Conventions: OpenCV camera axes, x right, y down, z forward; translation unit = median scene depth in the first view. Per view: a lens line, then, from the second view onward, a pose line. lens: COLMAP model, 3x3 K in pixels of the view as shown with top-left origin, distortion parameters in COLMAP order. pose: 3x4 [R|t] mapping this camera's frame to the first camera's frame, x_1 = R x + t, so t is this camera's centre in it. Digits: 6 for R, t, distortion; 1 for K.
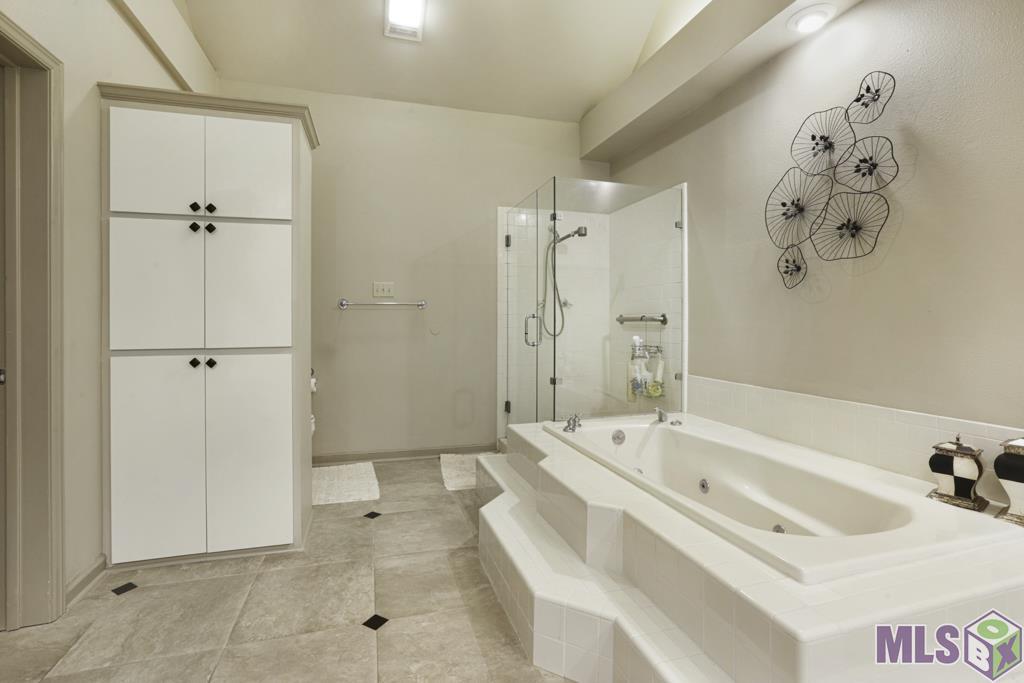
lens RADIAL K [[472.7, 0, 505.7], [0, 472.7, 322.3], [0, 0, 1]] dist [-0.047295, 0.023195]
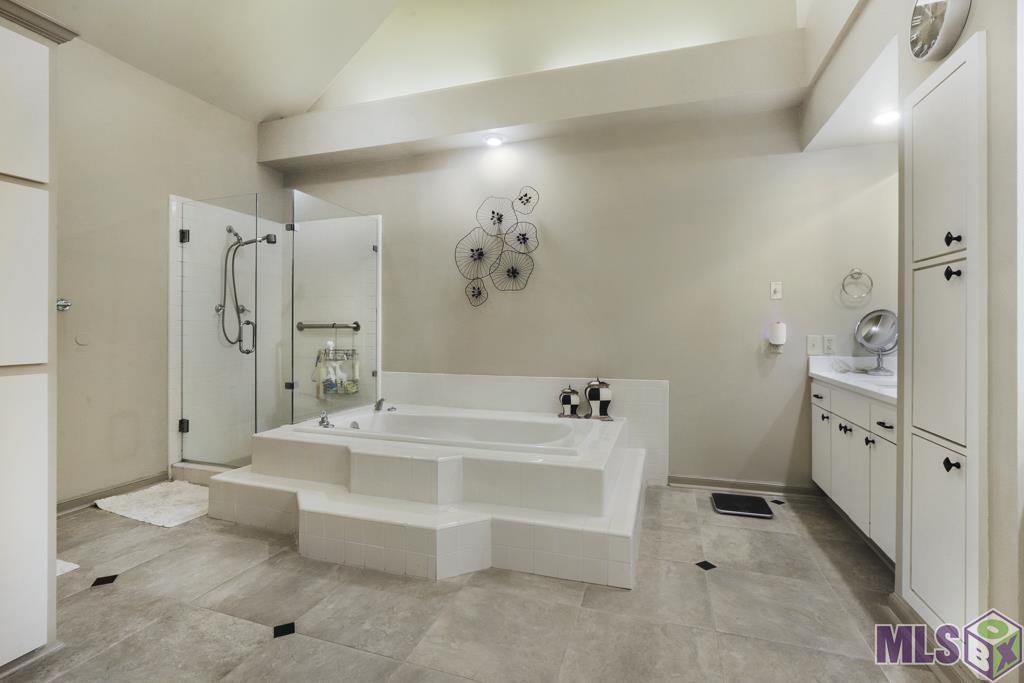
lens RADIAL K [[470.6, 0, 509.1], [0, 470.6, 331.7], [0, 0, 1]] dist [-0.049242, 0.020336]
pose [[0.573108, -0.006809, 0.819452, -0.527499], [0.002195, 0.999975, 0.006774, -0.000247], [-0.819477, -0.002084, 0.573108, 0.026219]]
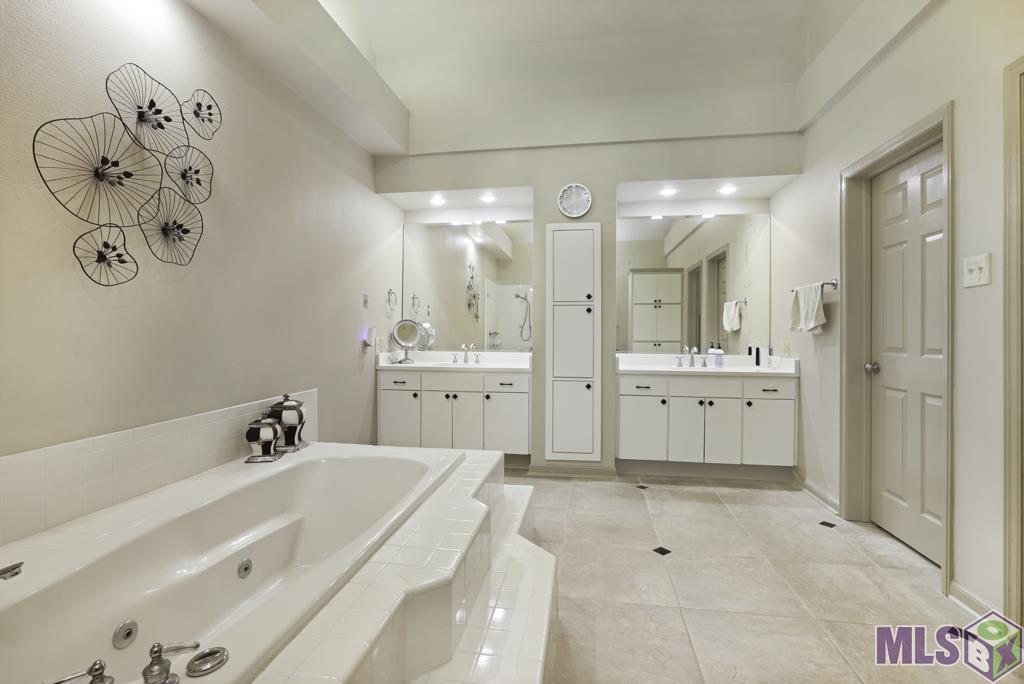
lens RADIAL K [[470.6, 0, 509.1], [0, 470.6, 332.2], [0, 0, 1]] dist [-0.049242, 0.020336]
pose [[-0.898661, -0.002717, 0.438636, -0.203197], [-0.000066, 0.999982, 0.006058, -0.006752], [-0.438644, 0.005415, -0.898645, 1.217874]]
